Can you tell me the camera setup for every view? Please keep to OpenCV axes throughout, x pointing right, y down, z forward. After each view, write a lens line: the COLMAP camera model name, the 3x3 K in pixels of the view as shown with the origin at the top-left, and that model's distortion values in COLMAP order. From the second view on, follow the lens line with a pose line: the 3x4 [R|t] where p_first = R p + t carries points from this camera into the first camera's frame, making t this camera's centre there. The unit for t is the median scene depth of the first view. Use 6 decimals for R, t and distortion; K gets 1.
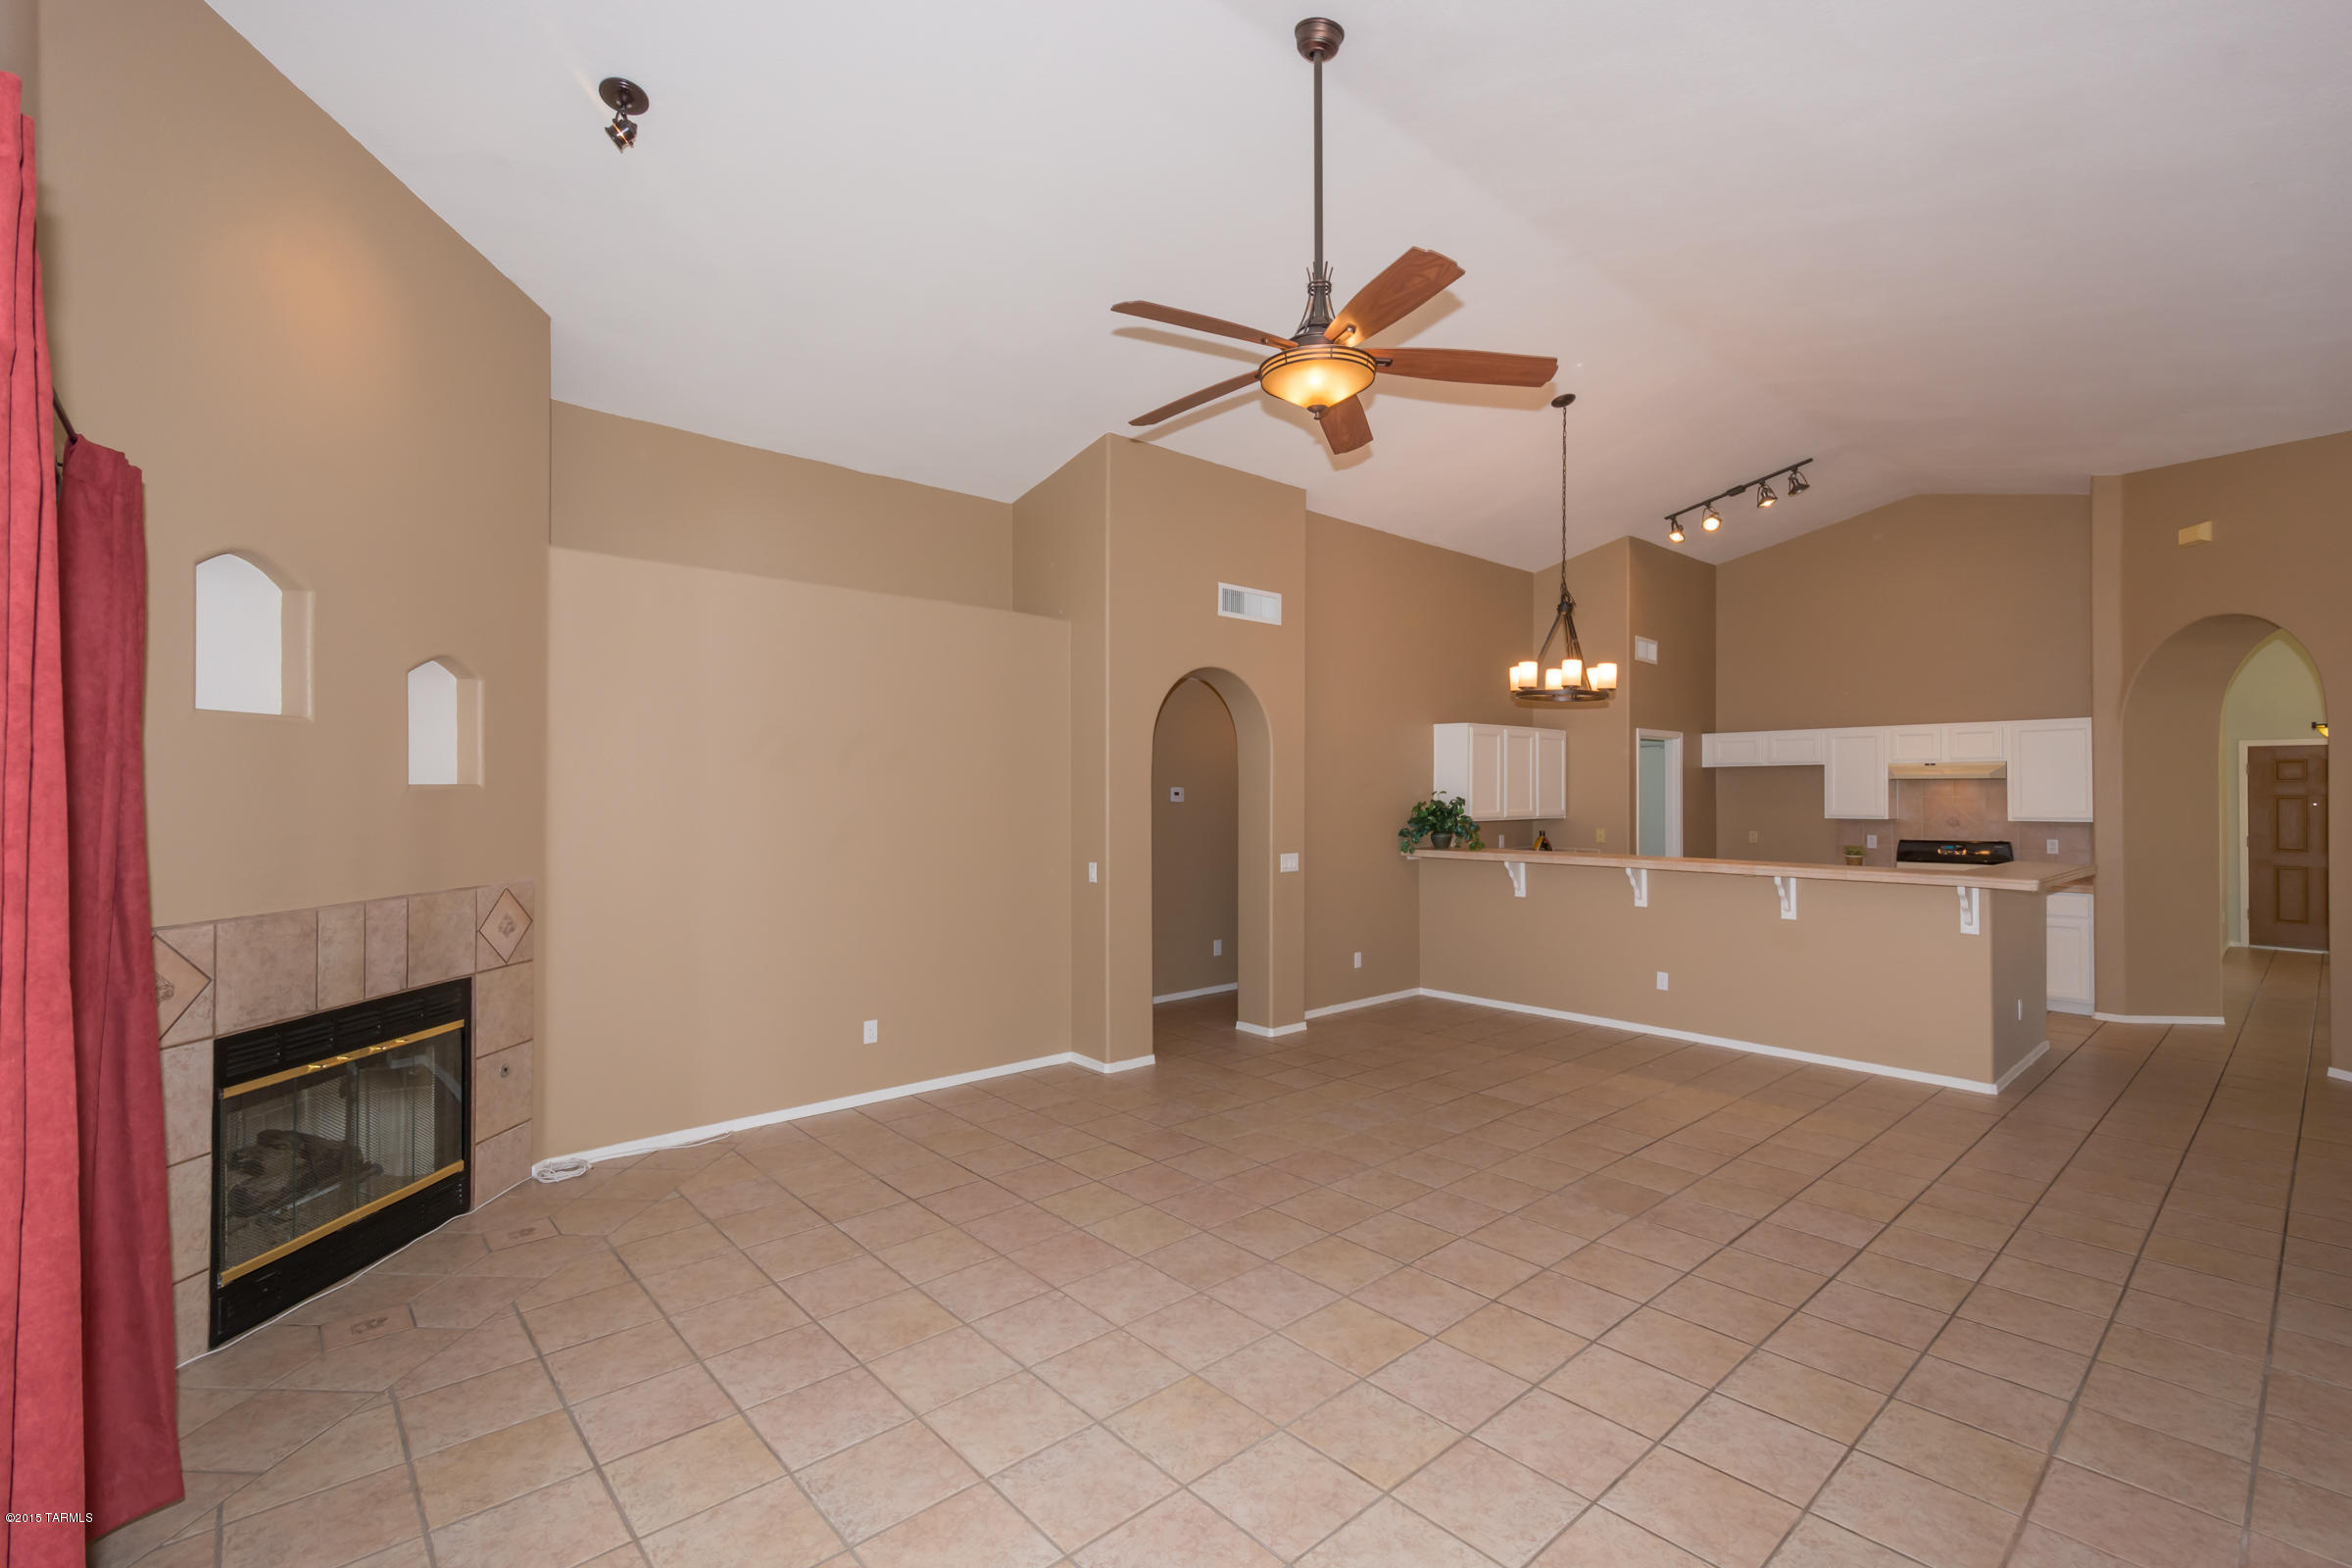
lens RADIAL K [[1037.0, 0, 1183.1], [0, 1037.0, 784.6], [0, 0, 1]] dist [0.020179, -0.000089]
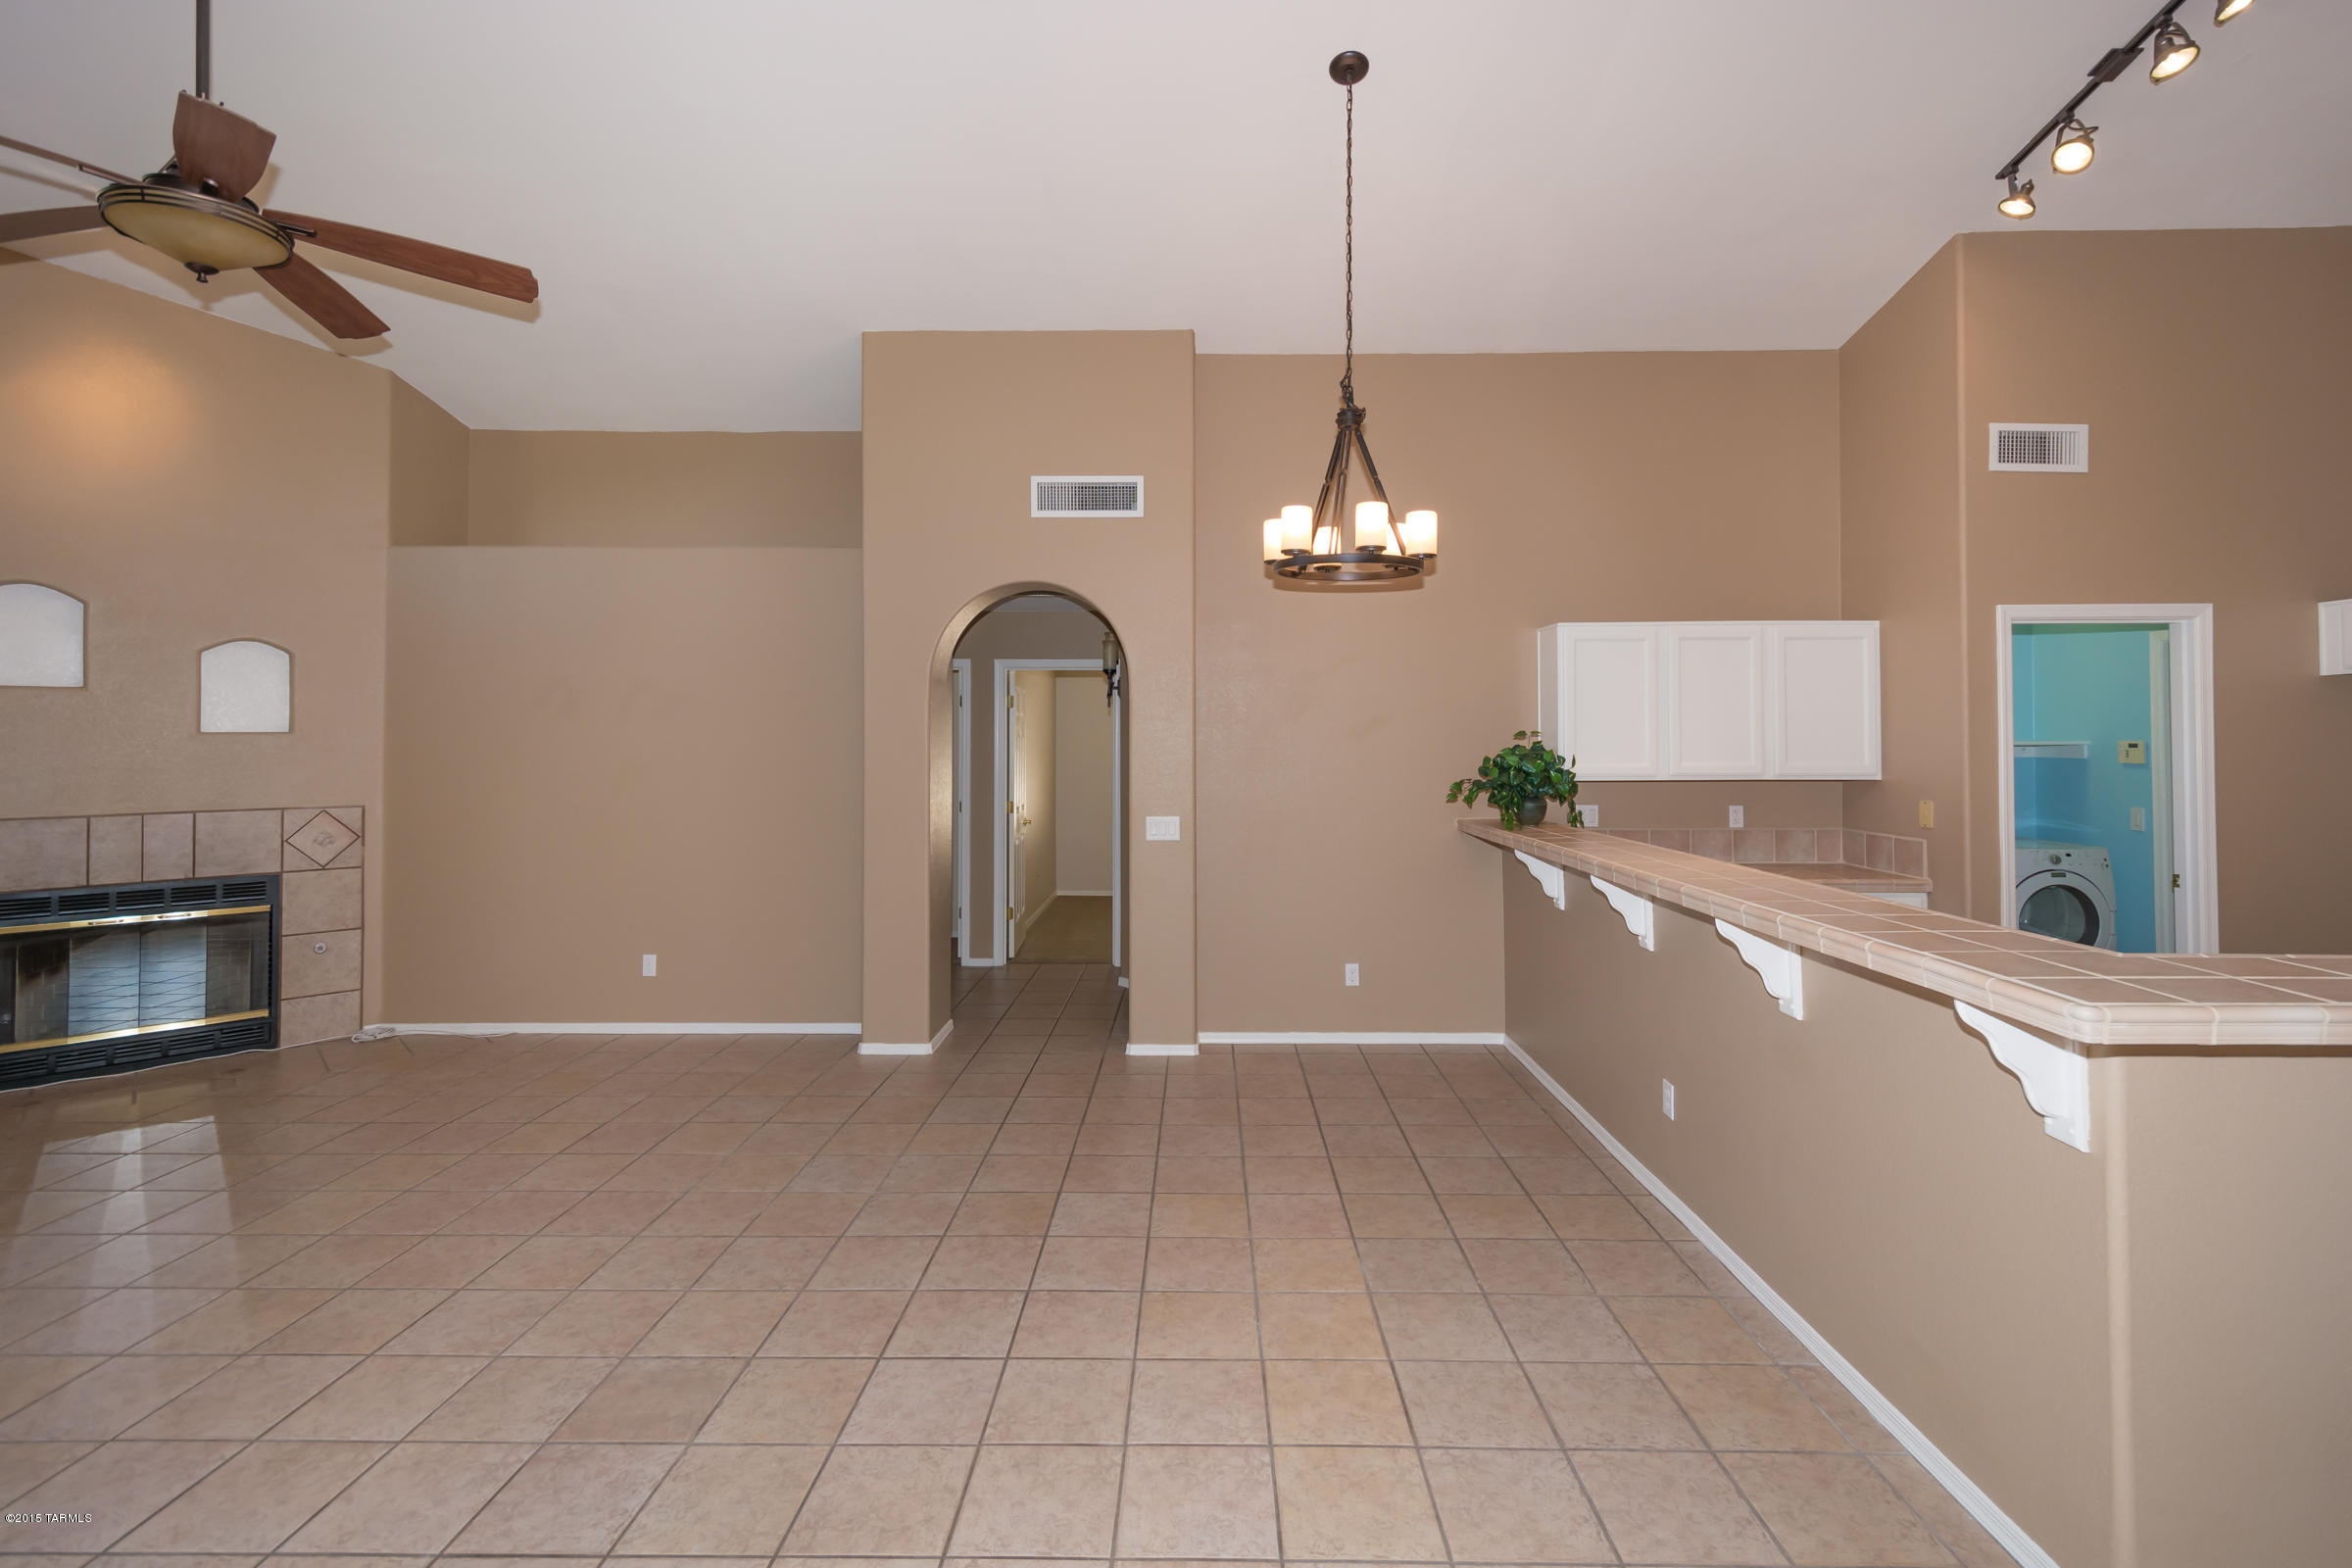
lens RADIAL K [[1039.0, 0, 1183.9], [0, 1039.0, 725.6], [0, 0, 1]] dist [0.020226, -0.008622]
pose [[0.735004, -0.012828, -0.677942, 1.099732], [0.008053, 0.999916, -0.010190, 0.014811], [0.678015, 0.002030, 0.735045, 0.798506]]
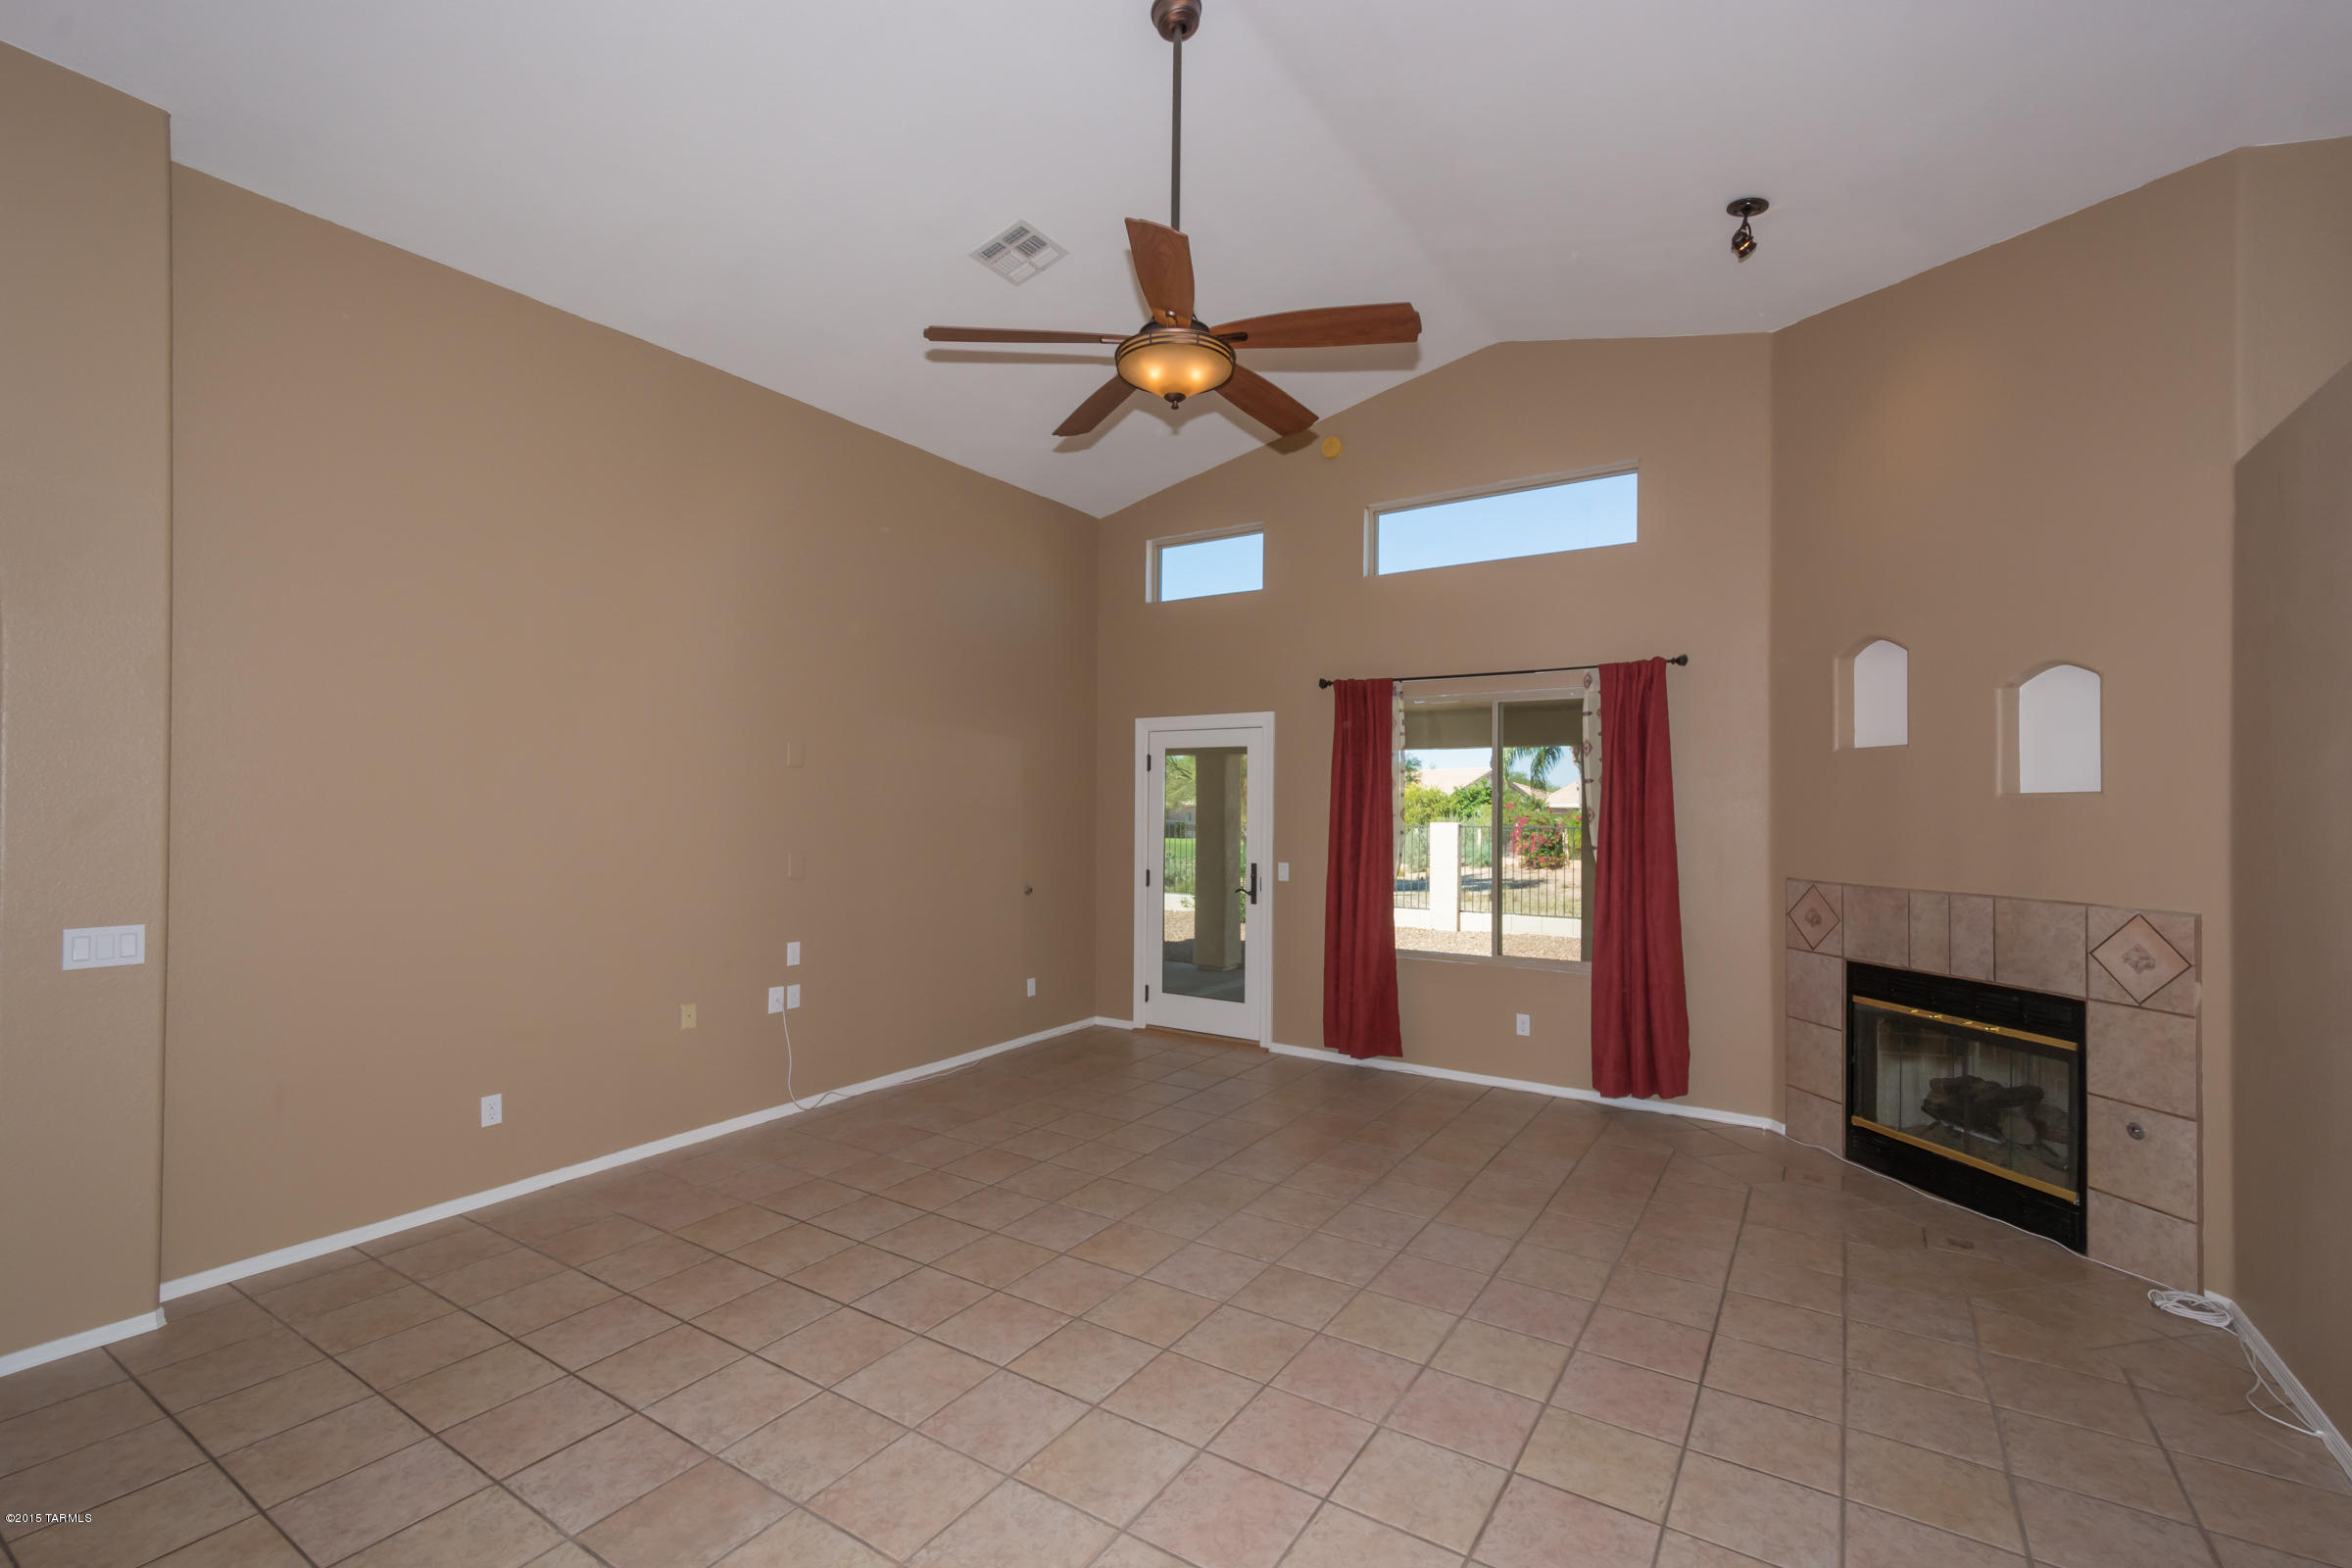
lens RADIAL K [[1022.1, 0, 1191.6], [0, 1022.1, 800.1], [0, 0, 1]] dist [0.016761, -0.009578]
pose [[-0.964457, -0.007827, -0.264124, 0.316337], [-0.003901, 0.999874, -0.015386, 0.024353], [0.264211, -0.013809, -0.964366, 1.670351]]
